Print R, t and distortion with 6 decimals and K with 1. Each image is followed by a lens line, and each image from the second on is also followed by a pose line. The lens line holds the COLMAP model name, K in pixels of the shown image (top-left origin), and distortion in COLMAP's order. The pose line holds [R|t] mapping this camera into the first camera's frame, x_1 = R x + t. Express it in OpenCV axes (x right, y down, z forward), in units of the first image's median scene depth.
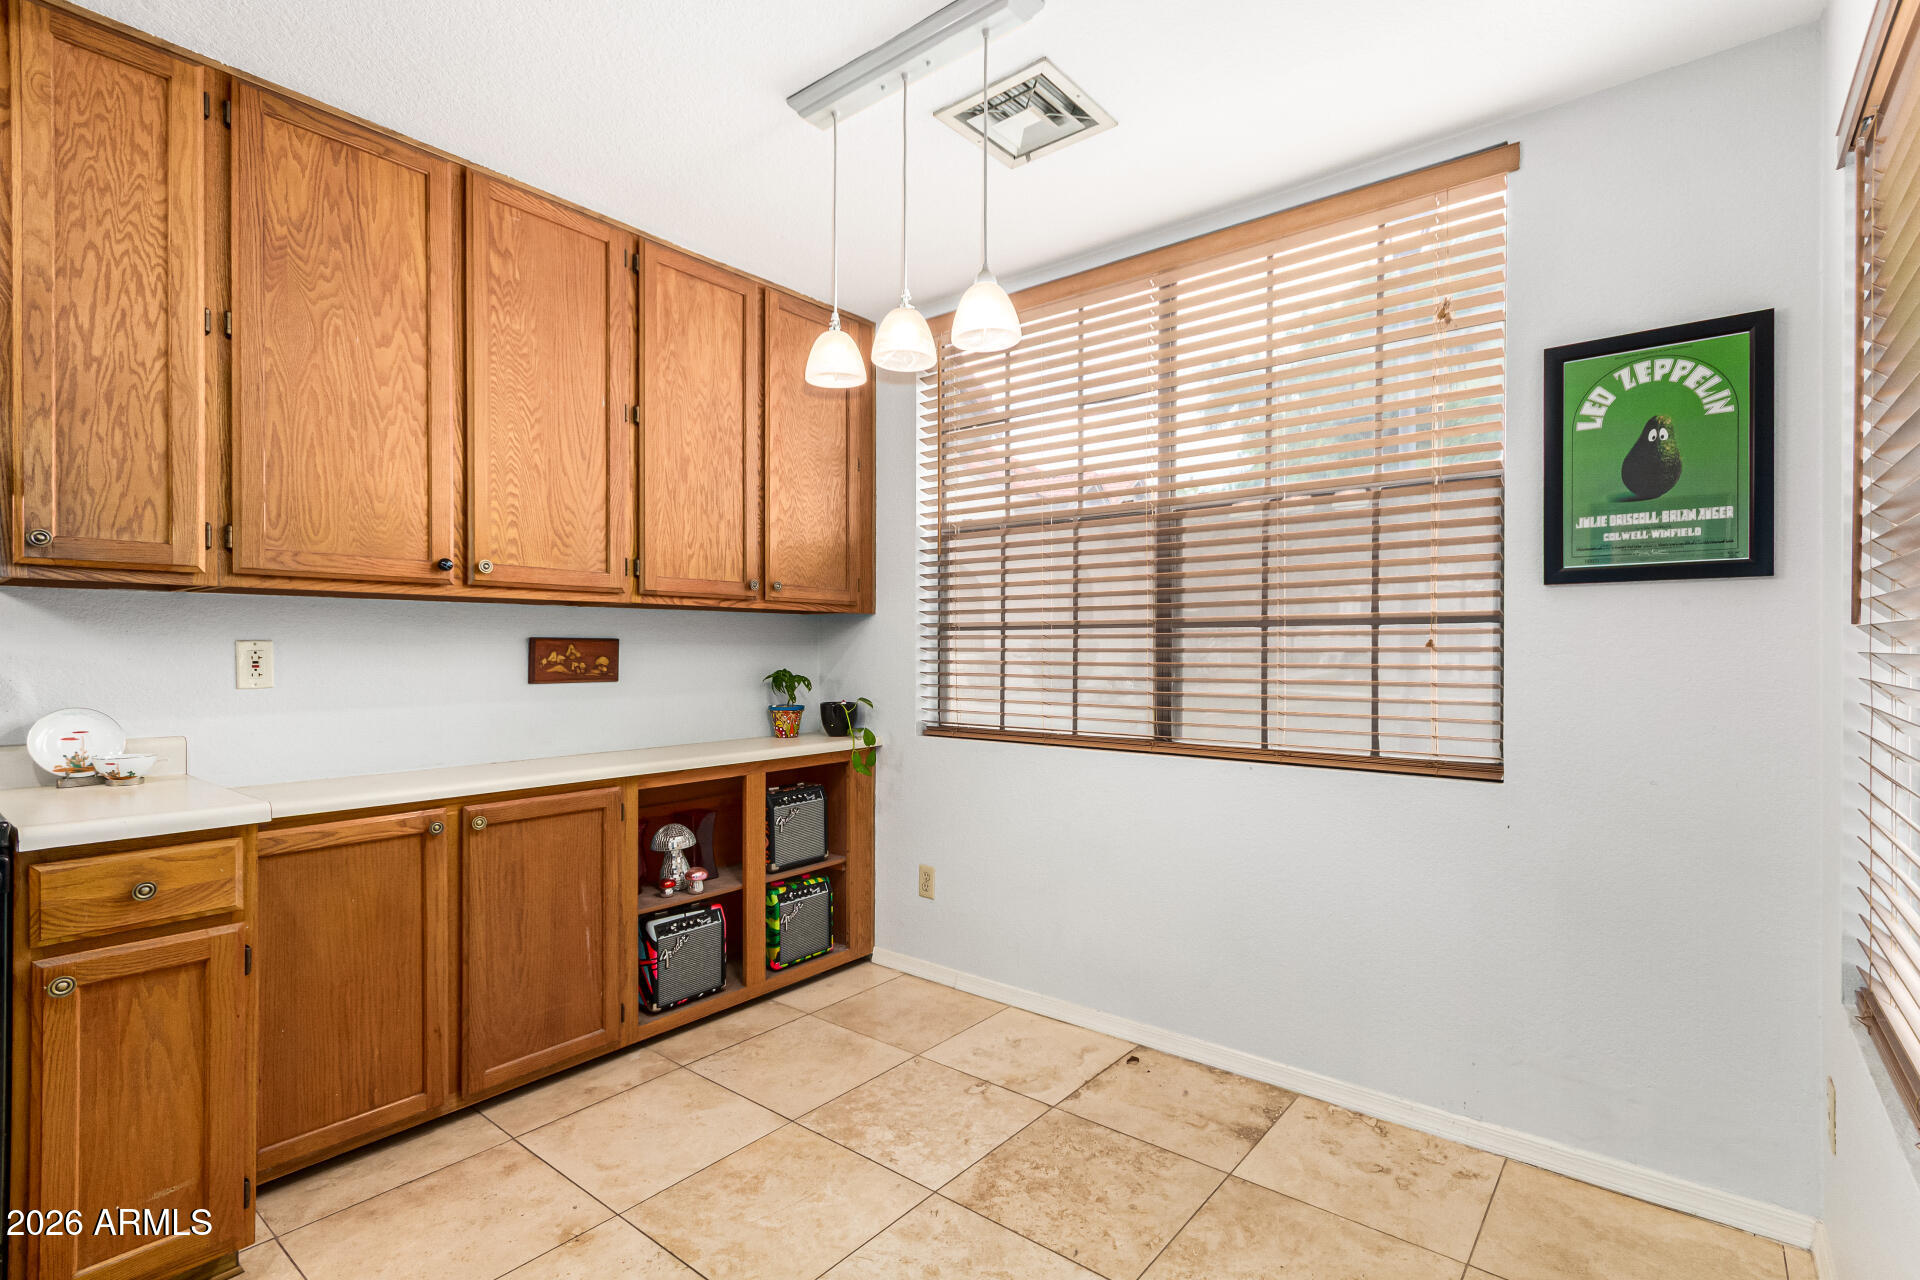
lens RADIAL K [[911.1, 0, 941.1], [0, 911.1, 655.5], [0, 0, 1]] dist [0.002961, 0.000298]
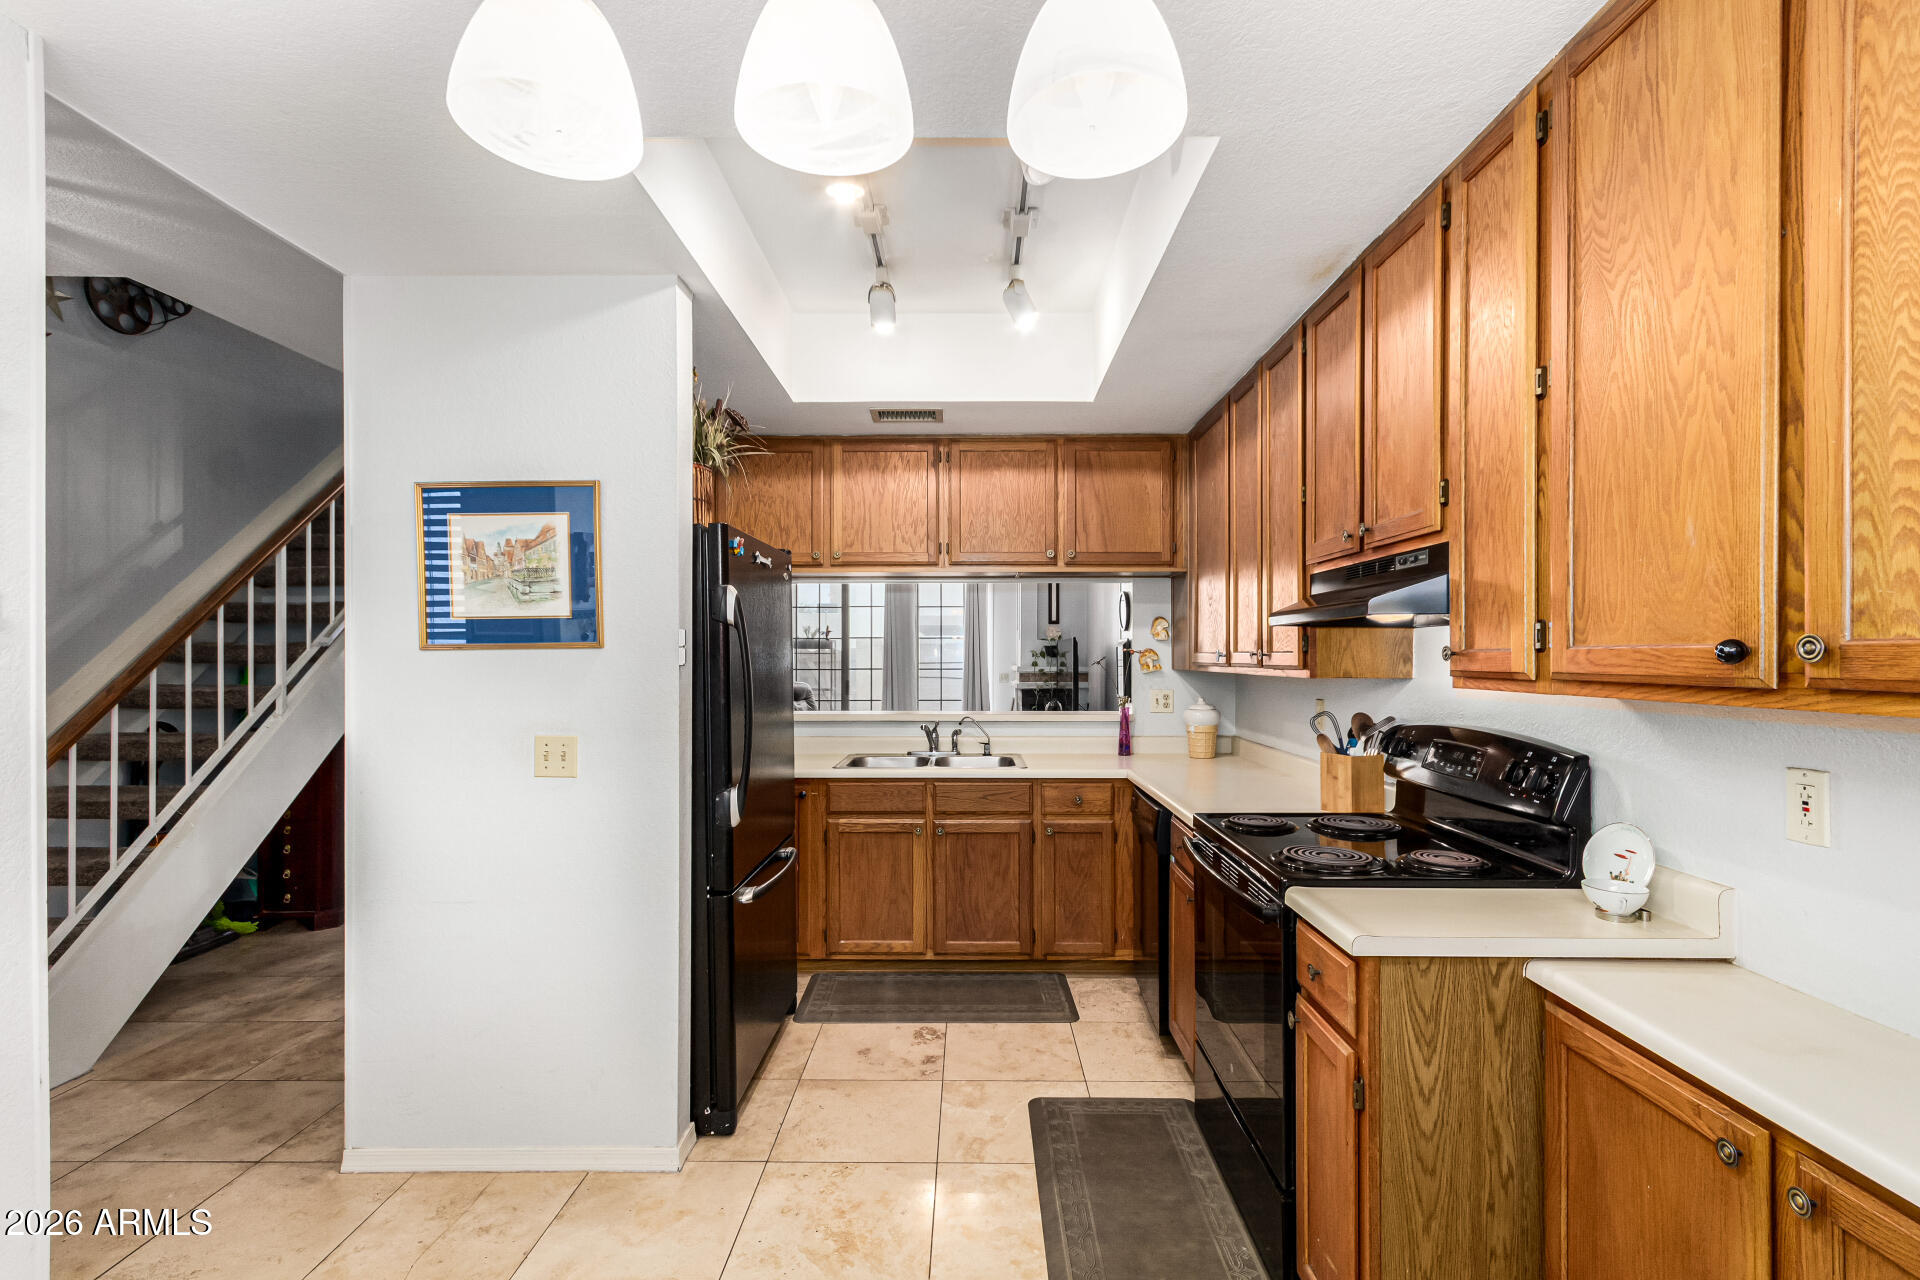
lens RADIAL K [[911.1, 0, 932.5], [0, 911.1, 651.5], [0, 0, 1]] dist [0.002961, 0.000298]
pose [[-0.799848, -0.001021, -0.600202, 0.116612], [-0.002144, 0.999997, 0.001156, -0.087956], [0.600199, 0.002212, -0.799848, 1.012857]]
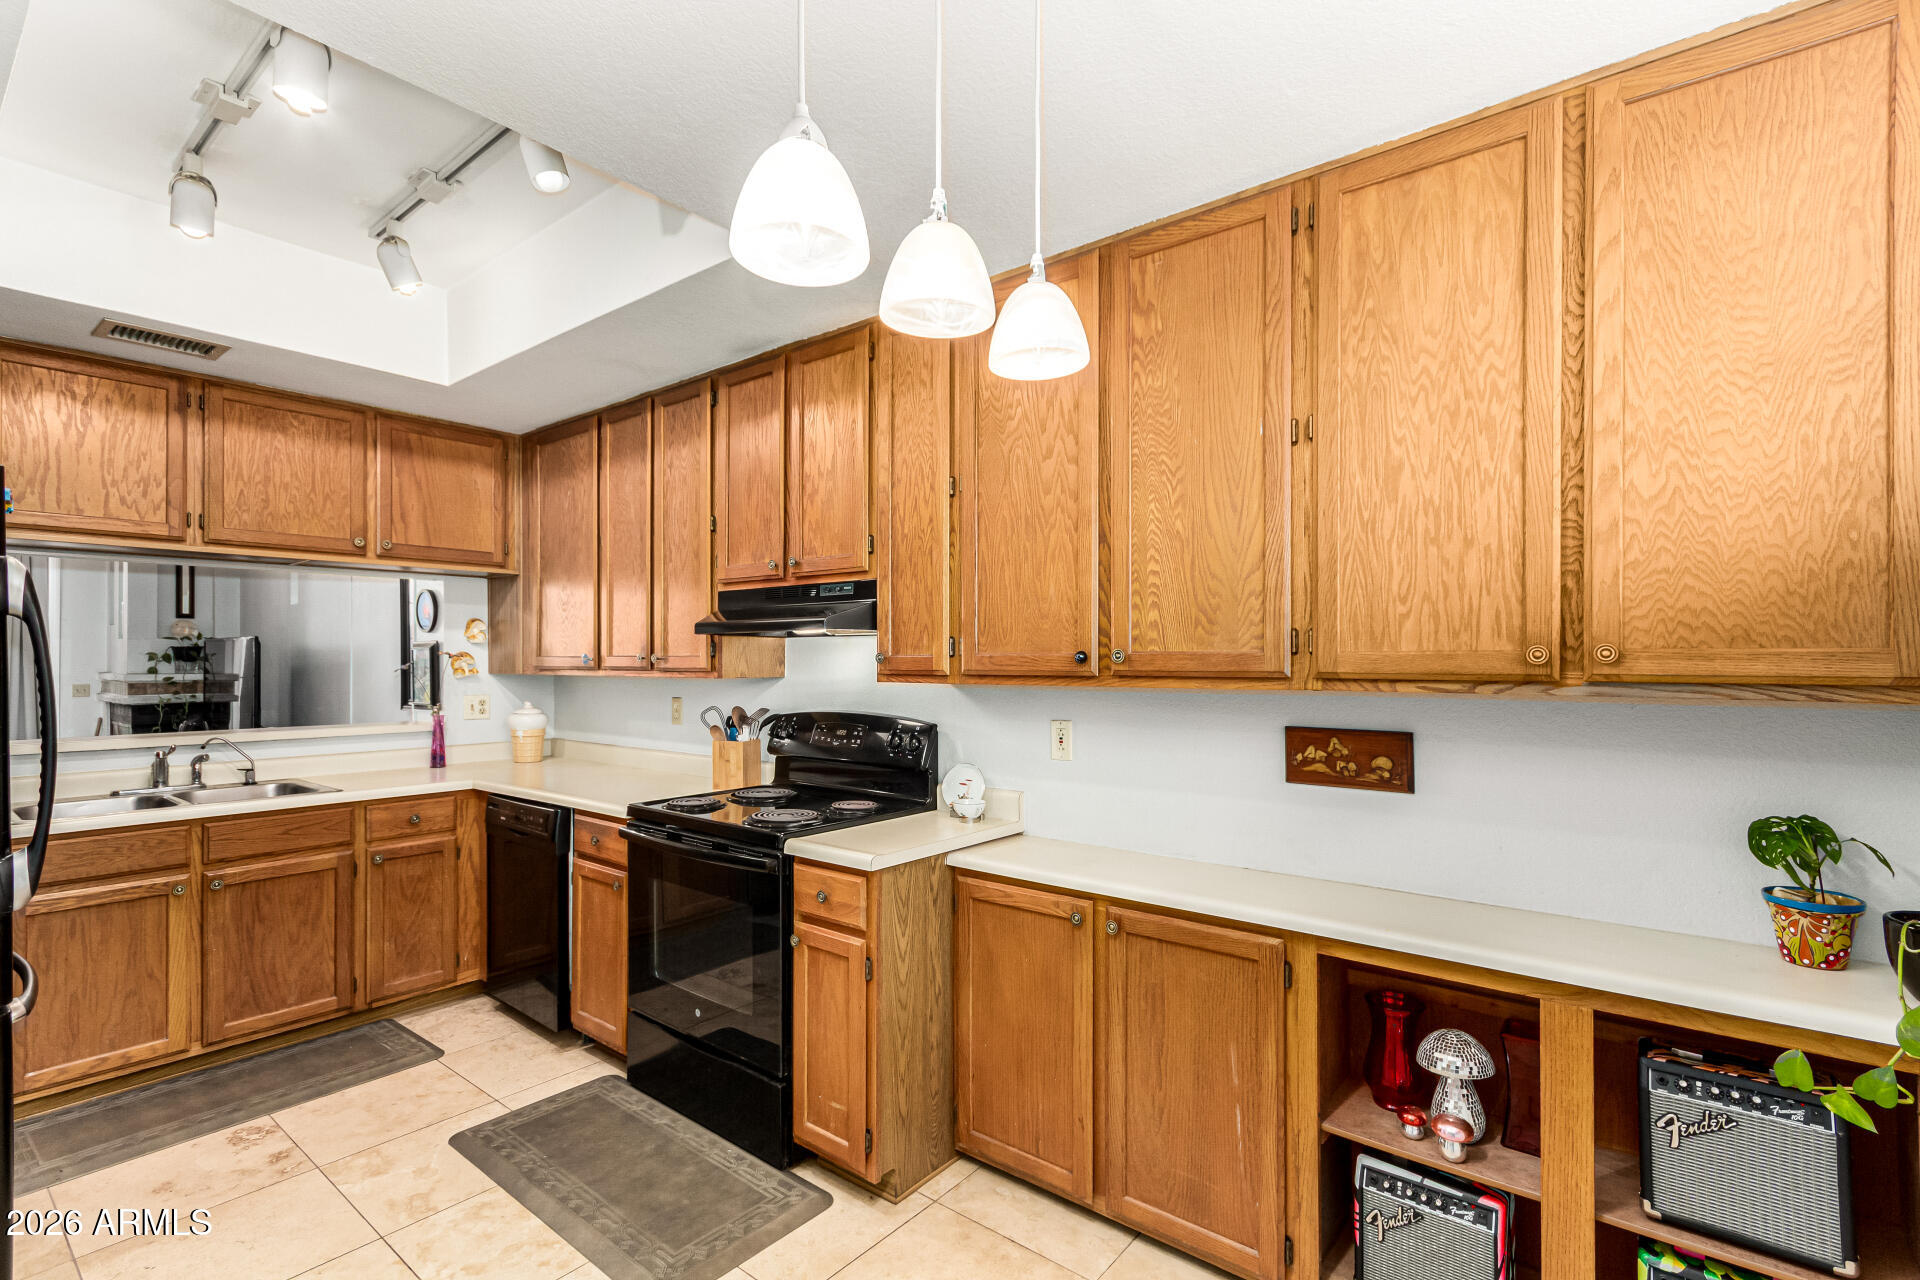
lens RADIAL K [[911.1, 0, 990.8], [0, 911.1, 653.3], [0, 0, 1]] dist [0.002961, 0.000298]
pose [[0.007322, -0.003653, -0.999967, 0.402434], [-0.004794, 0.999982, -0.003689, -0.088597], [0.999962, 0.004821, 0.007305, 0.792434]]
